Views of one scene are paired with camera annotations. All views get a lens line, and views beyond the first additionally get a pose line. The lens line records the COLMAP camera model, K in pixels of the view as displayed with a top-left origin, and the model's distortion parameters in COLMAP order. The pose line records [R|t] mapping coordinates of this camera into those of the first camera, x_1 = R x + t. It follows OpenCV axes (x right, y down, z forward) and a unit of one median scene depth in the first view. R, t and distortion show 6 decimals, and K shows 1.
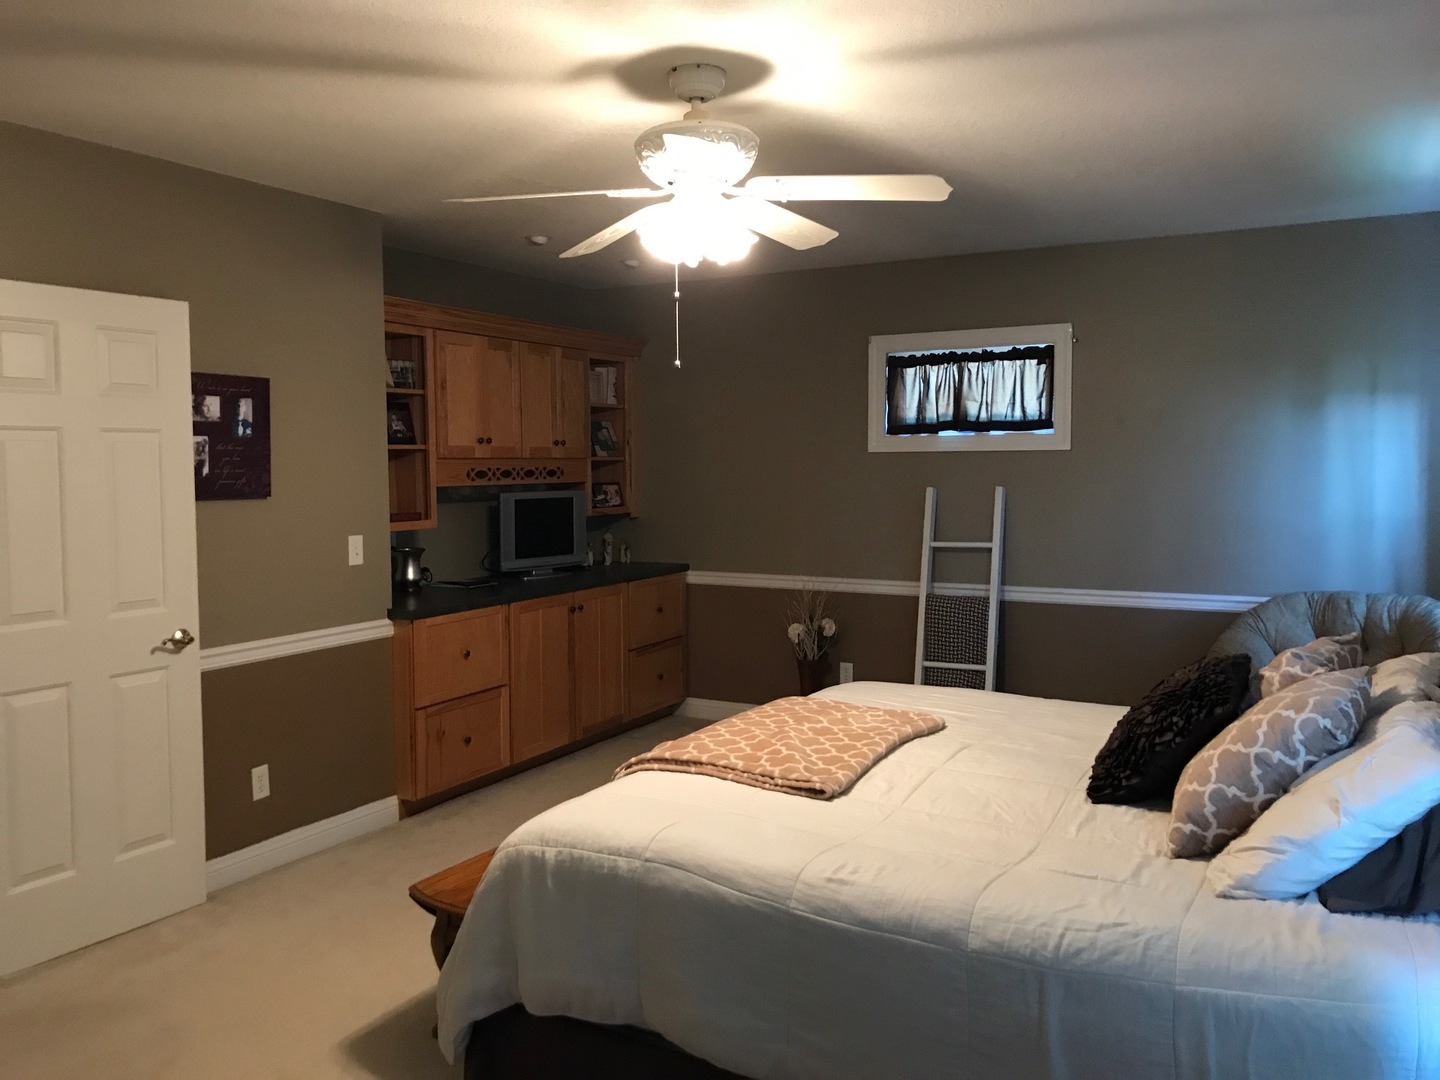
lens RADIAL K [[1190.0, 0, 717.3], [0, 1190.0, 526.7], [0, 0, 1]] dist [0.064764, -0.011518]
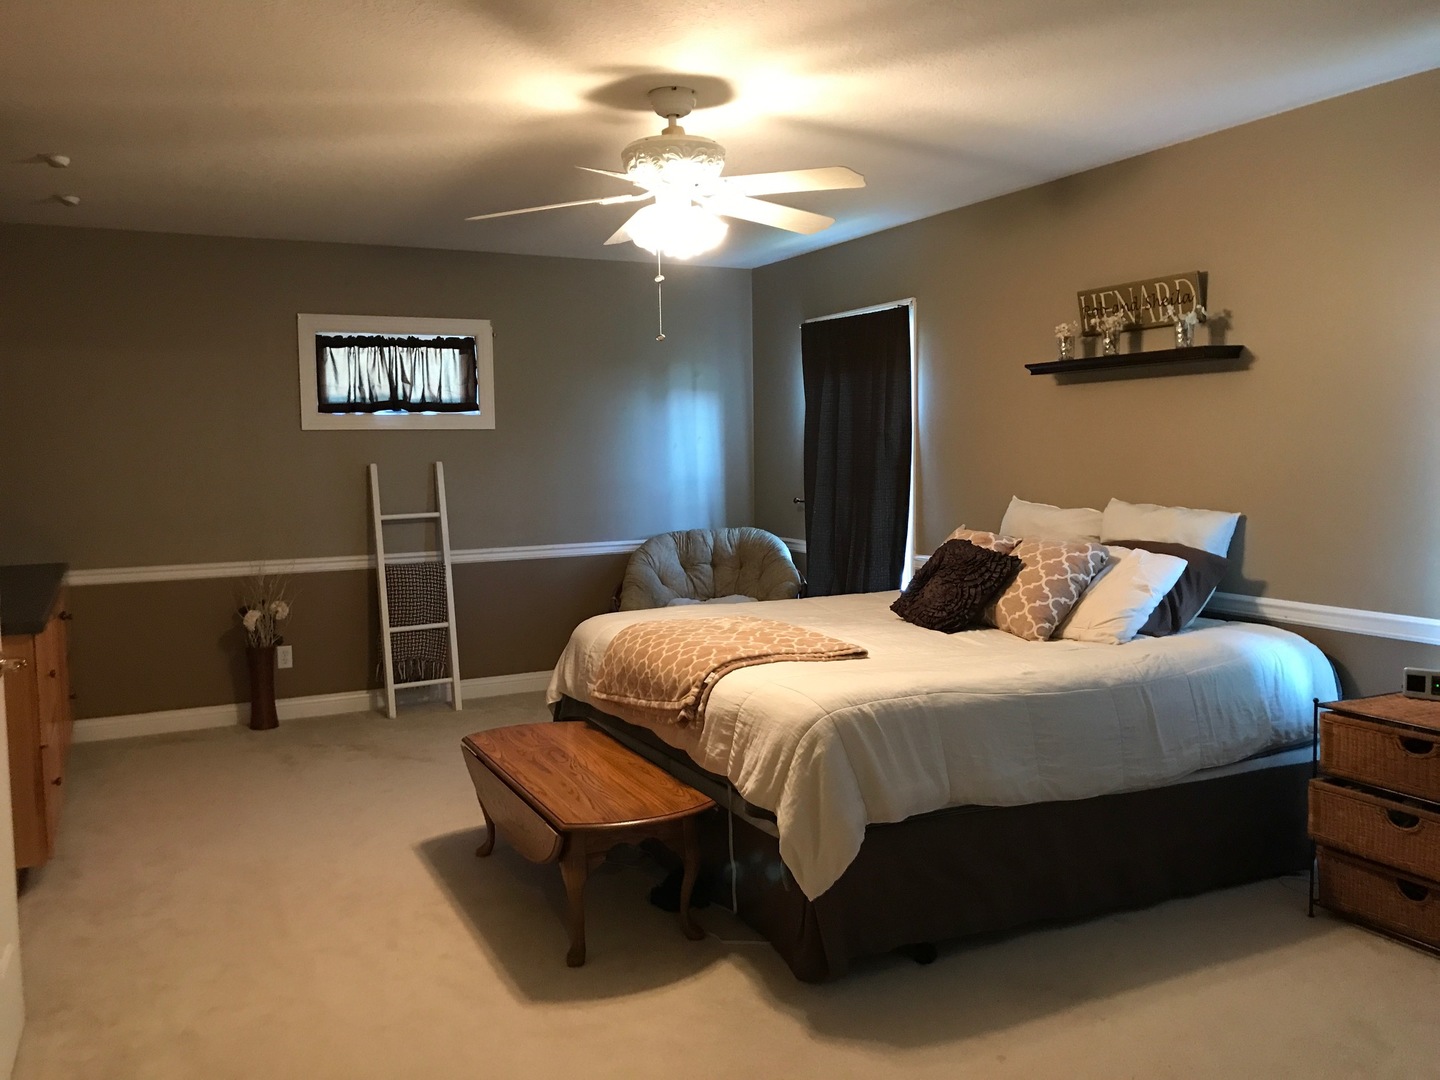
lens RADIAL K [[1190.0, 0, 717.4], [0, 1190.0, 542.9], [0, 0, 1]] dist [0.064764, -0.011518]
pose [[0.578653, -0.068913, 0.812657, -0.528079], [0.059653, 0.997331, 0.042098, 0.010411], [-0.813390, 0.024117, 0.581219, 0.147715]]
